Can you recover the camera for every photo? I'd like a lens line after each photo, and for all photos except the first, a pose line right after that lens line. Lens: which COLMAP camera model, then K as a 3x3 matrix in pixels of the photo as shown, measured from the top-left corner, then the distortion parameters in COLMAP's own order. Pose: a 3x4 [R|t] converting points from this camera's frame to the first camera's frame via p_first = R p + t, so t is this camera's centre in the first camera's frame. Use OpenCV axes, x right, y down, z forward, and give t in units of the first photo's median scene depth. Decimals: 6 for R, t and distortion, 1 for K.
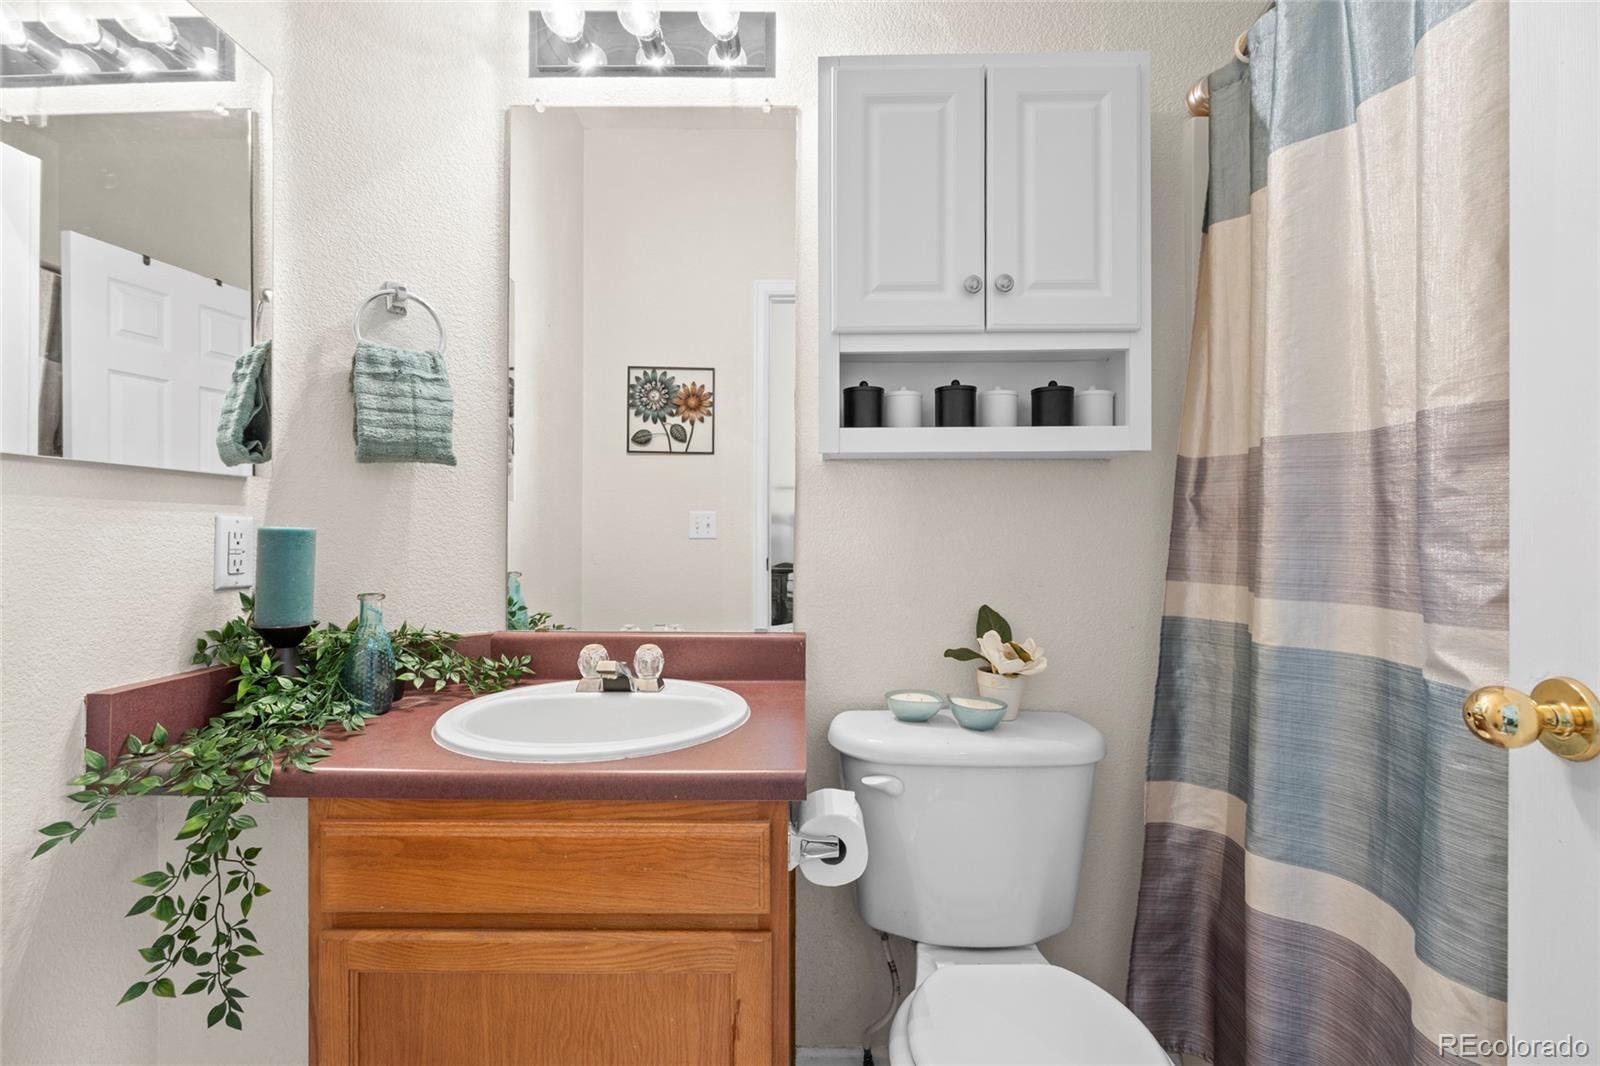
lens RADIAL K [[715.4, 0, 798.8], [0, 715.4, 536.1], [0, 0, 1]] dist [-0.009613, 0.000468]
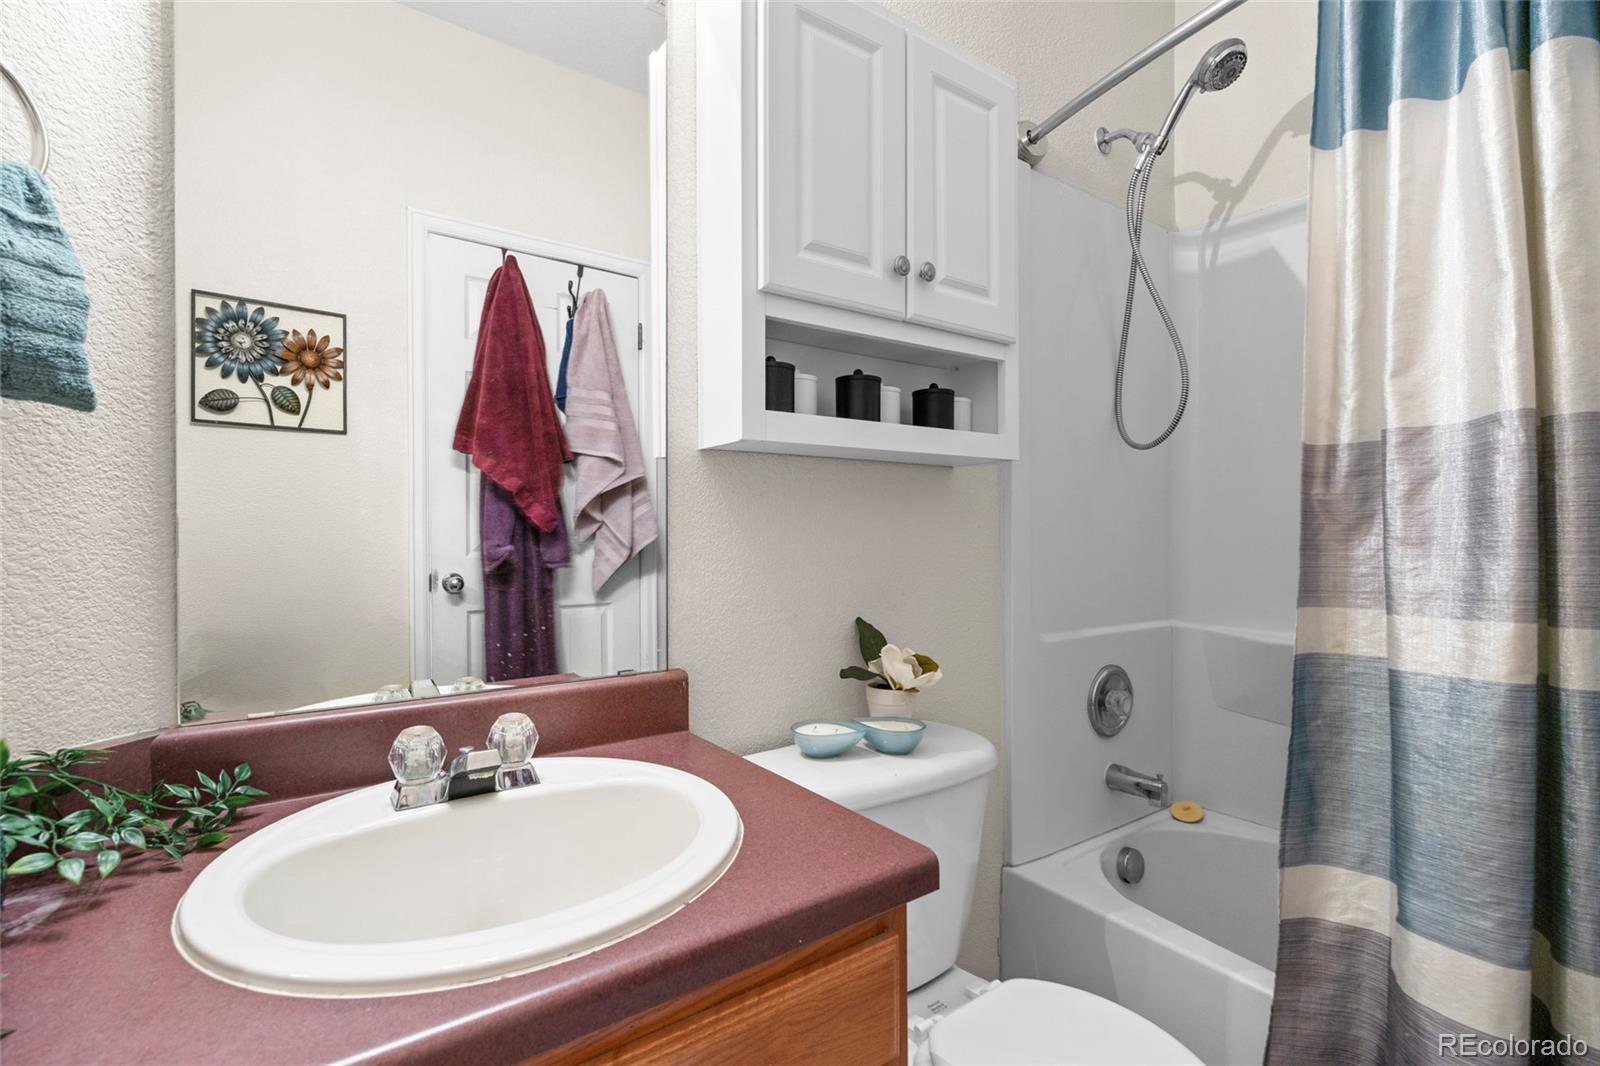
lens RADIAL K [[722.6, 0, 799.5], [0, 722.6, 543.9], [0, 0, 1]] dist [-0.004986, 0.000707]
pose [[0.813181, -0.011016, 0.581907, -0.368951], [0.011132, 0.999932, 0.003372, -0.002357], [-0.581905, 0.003736, 0.813248, 0.303097]]
